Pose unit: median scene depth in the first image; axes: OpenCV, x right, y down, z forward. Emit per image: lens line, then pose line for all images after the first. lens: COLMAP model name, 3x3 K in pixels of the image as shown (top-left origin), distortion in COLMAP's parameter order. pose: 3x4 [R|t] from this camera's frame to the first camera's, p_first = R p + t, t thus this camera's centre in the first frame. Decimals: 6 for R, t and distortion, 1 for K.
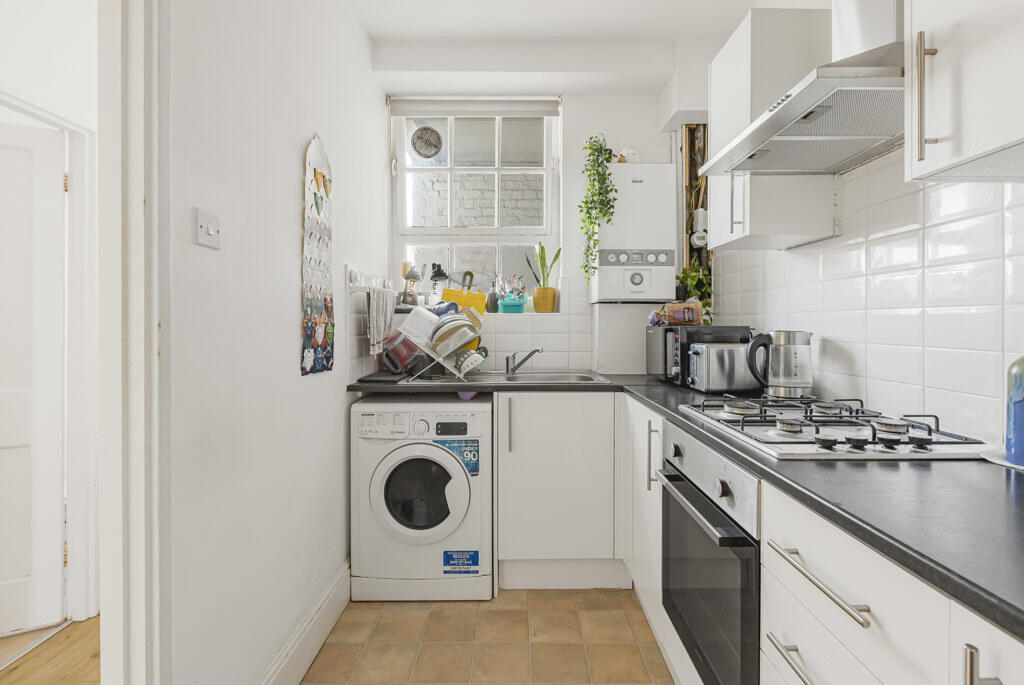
lens RADIAL K [[460.9, 0, 512.6], [0, 460.9, 326.6], [0, 0, 1]] dist [-0.000626, 0.000988]
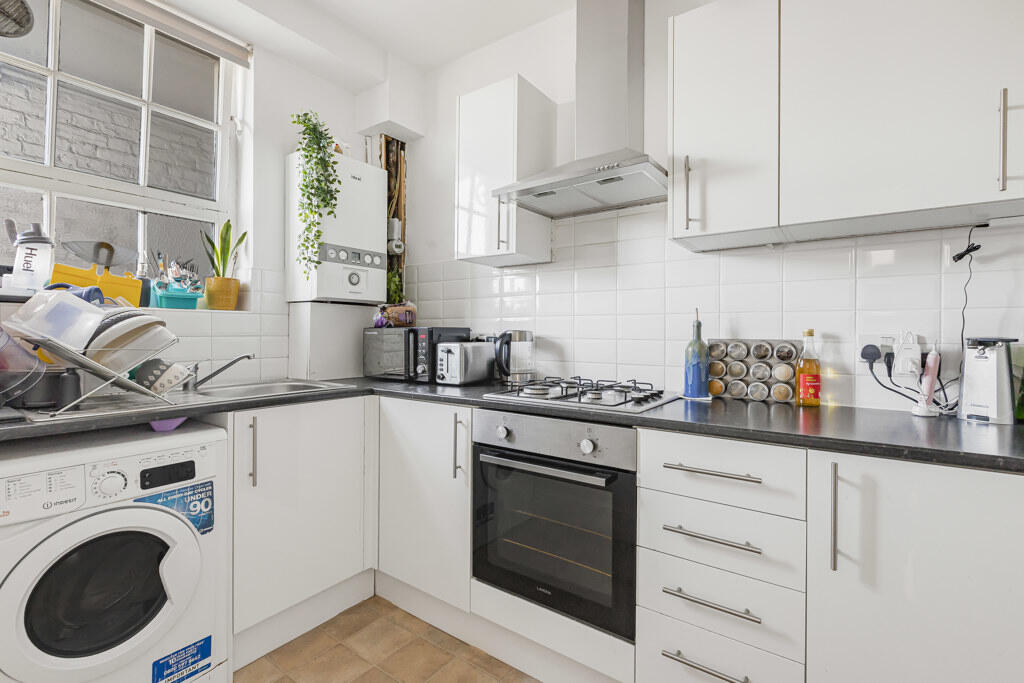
lens RADIAL K [[460.9, 0, 511.0], [0, 460.9, 336.0], [0, 0, 1]] dist [-0.000626, 0.000988]
pose [[0.601603, -0.001957, 0.798793, -0.327809], [0.000438, 0.999998, 0.002120, 0.015308], [-0.798795, -0.000926, 0.601603, 0.170744]]
